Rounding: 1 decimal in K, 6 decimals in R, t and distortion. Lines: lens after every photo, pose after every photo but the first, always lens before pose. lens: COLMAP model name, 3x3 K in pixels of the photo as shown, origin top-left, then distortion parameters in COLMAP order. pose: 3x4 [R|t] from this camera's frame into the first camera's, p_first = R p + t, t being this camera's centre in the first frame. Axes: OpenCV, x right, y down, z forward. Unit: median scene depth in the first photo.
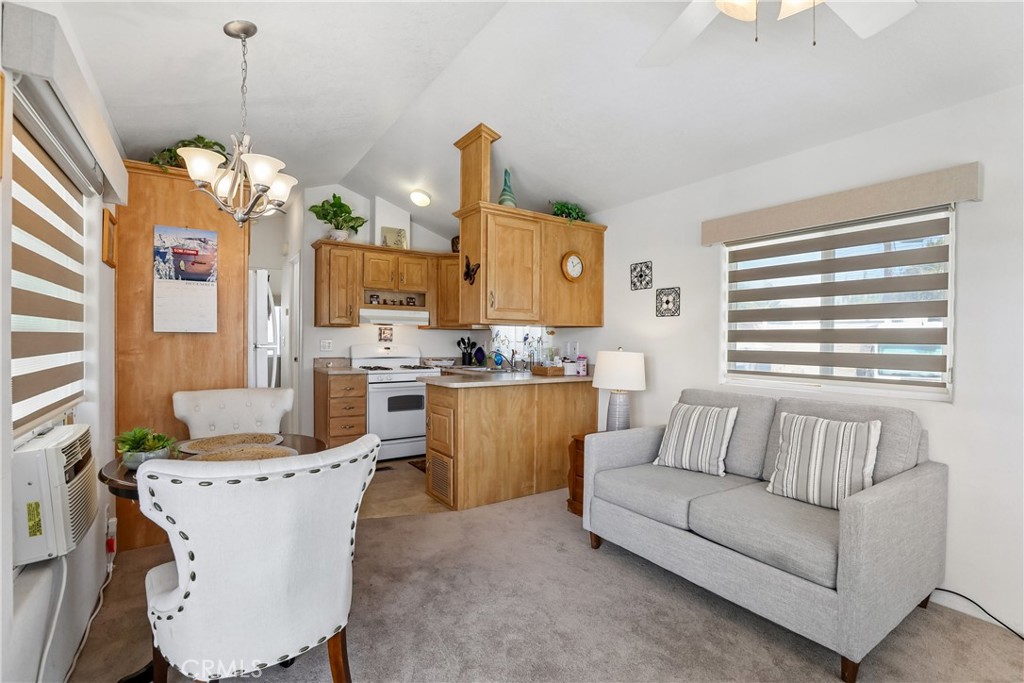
lens RADIAL K [[469.4, 0, 518.0], [0, 469.4, 345.0], [0, 0, 1]] dist [-0.028275, 0.001228]
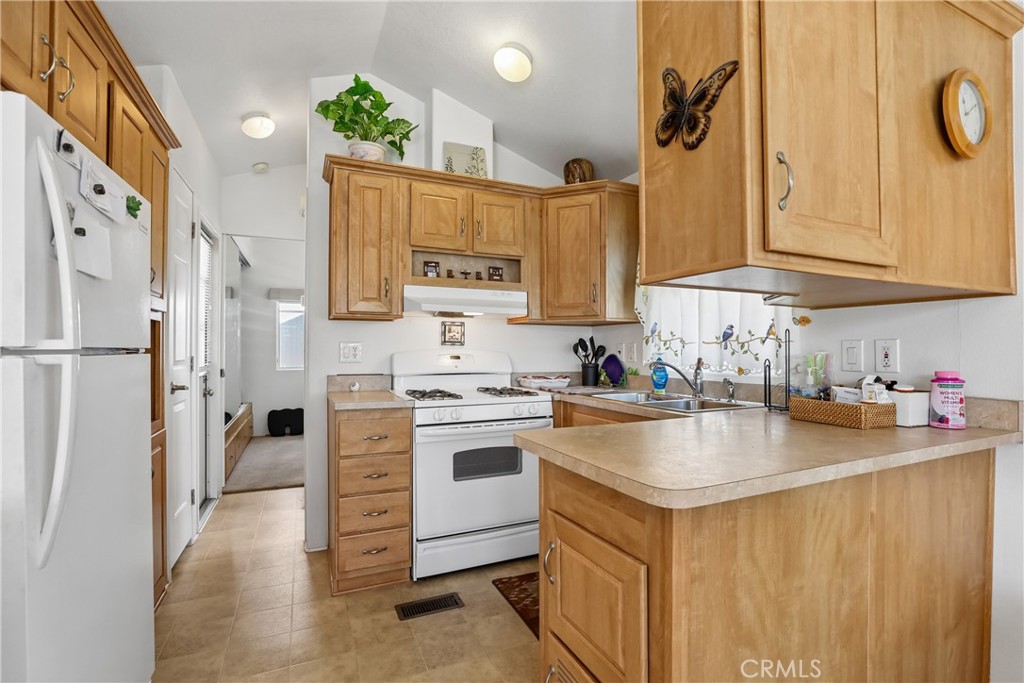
lens RADIAL K [[469.4, 0, 518.4], [0, 469.4, 345.8], [0, 0, 1]] dist [-0.028275, 0.001228]
pose [[0.985583, -0.009520, -0.168924, -0.118751], [0.006623, 0.999821, -0.017701, 0.003930], [0.169062, 0.016327, 0.985470, 0.500138]]
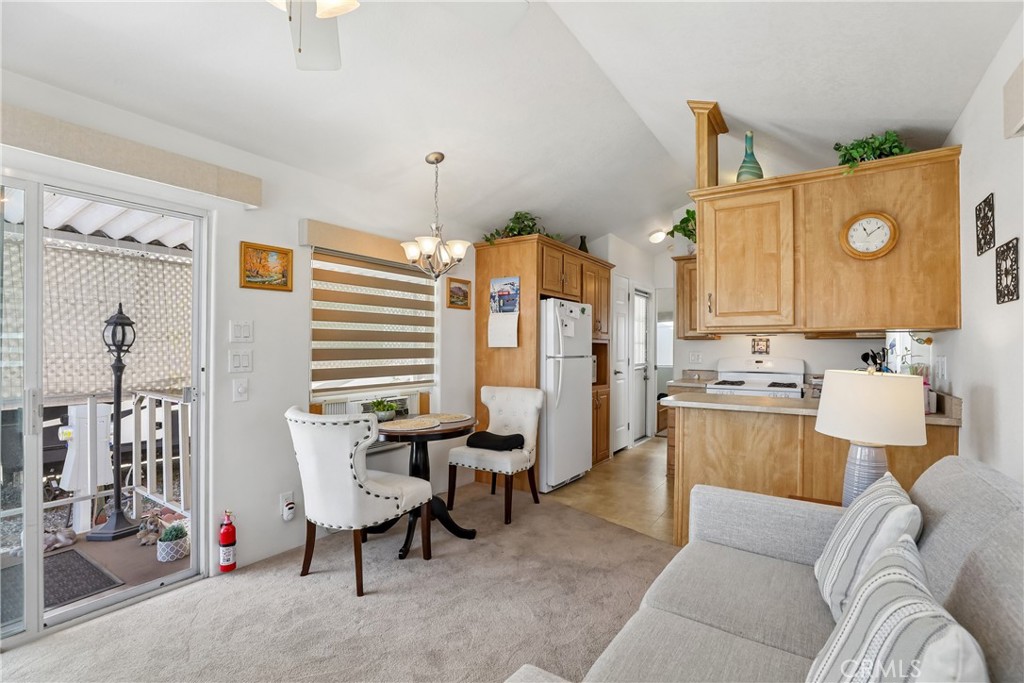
lens RADIAL K [[469.4, 0, 520.7], [0, 469.4, 345.7], [0, 0, 1]] dist [-0.028275, 0.001228]
pose [[0.381751, -0.012532, -0.924180, 0.409779], [-0.011134, 0.999773, -0.018156, -0.002982], [0.924198, 0.017221, 0.381525, 0.273218]]
